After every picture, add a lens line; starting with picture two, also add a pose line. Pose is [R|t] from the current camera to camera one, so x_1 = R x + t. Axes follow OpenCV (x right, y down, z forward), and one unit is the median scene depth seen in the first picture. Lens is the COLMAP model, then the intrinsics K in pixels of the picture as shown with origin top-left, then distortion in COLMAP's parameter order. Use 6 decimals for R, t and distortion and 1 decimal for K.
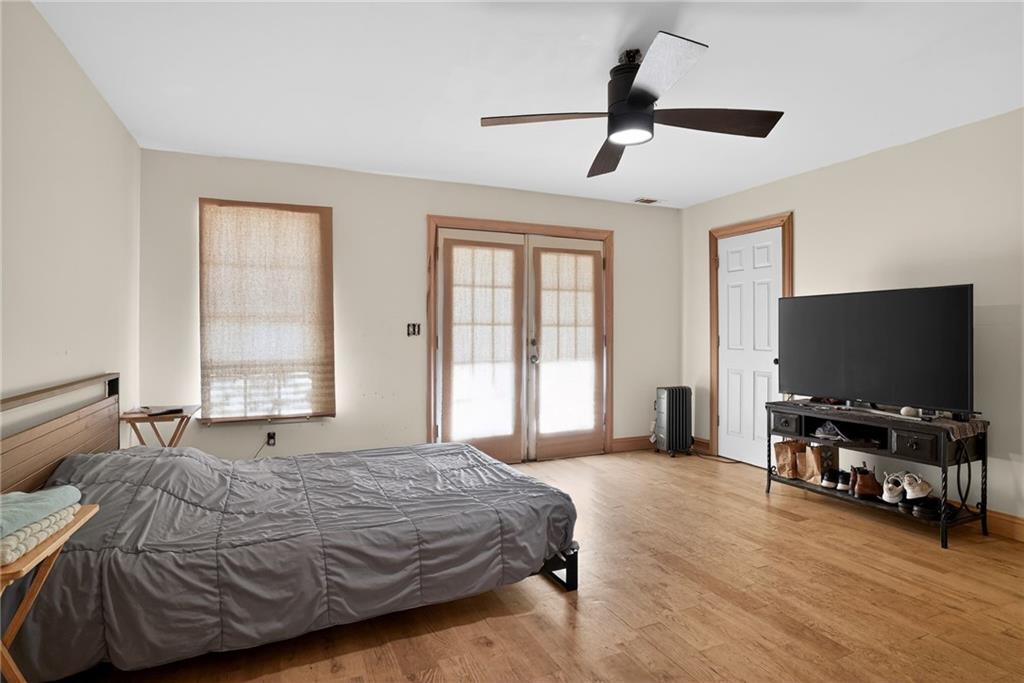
lens RADIAL K [[535.8, 0, 514.8], [0, 535.8, 332.8], [0, 0, 1]] dist [-0.041524, 0.001183]
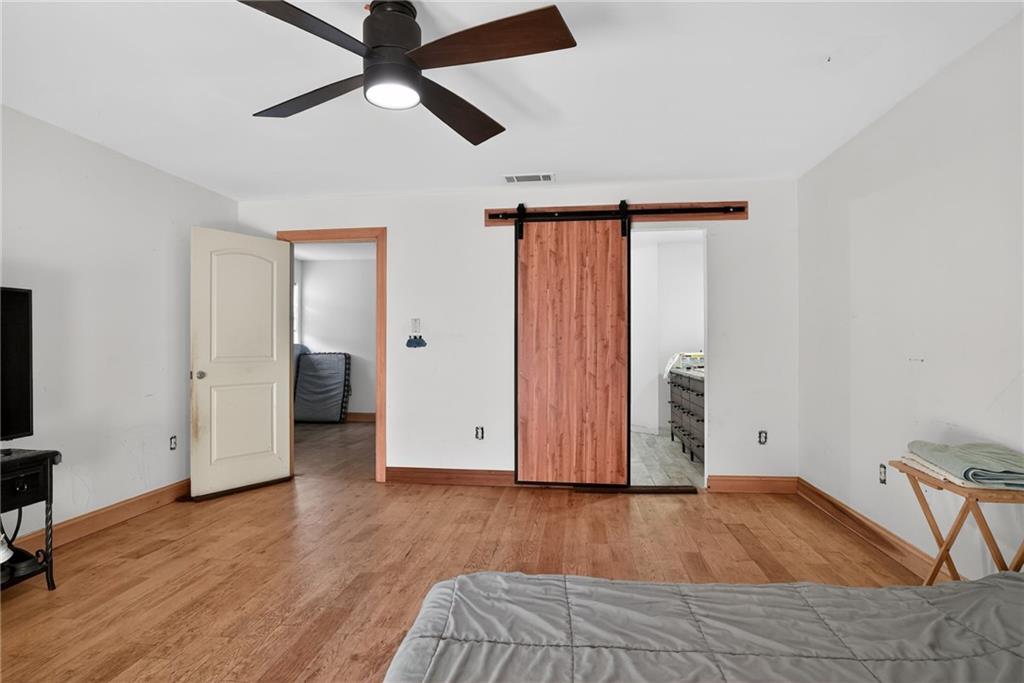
lens RADIAL K [[539.1, 0, 512.0], [0, 539.1, 341.5], [0, 0, 1]] dist [-0.049337, 0.000436]
pose [[-0.858543, 0.002508, 0.512736, -0.183533], [0.002487, 0.999997, -0.000727, -0.001841], [-0.512736, 0.000651, -0.858546, 0.854815]]
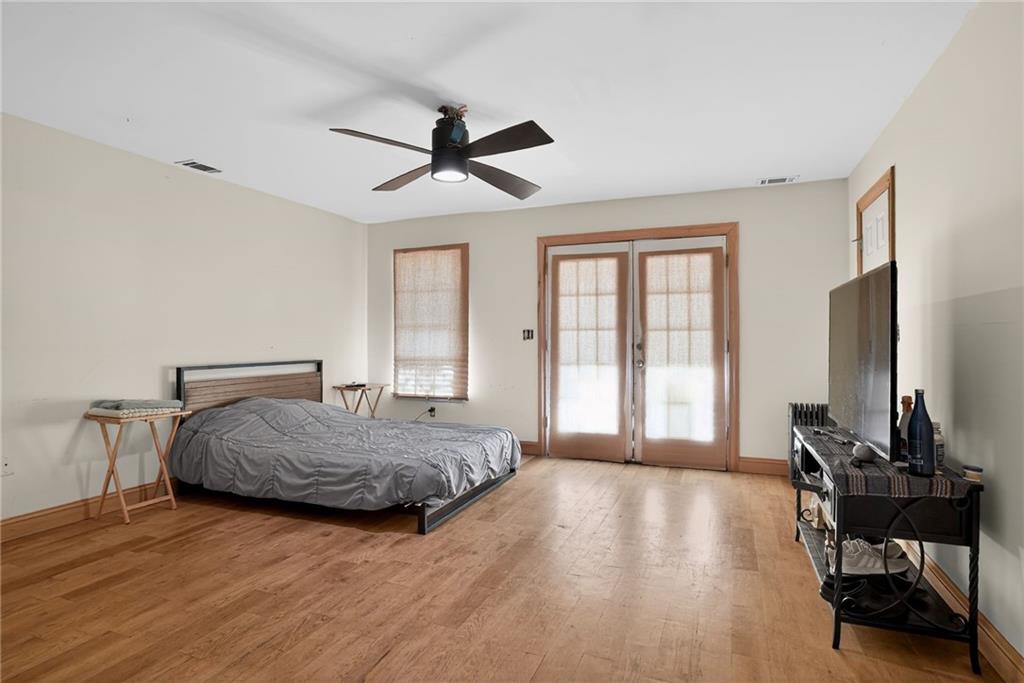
lens RADIAL K [[539.1, 0, 512.0], [0, 539.1, 341.5], [0, 0, 1]] dist [-0.049337, 0.000436]
pose [[0.694924, 0.004353, -0.719070, 0.645716], [0.000465, 0.999979, 0.006503, 0.001523], [0.719083, -0.004853, 0.694907, 0.132443]]
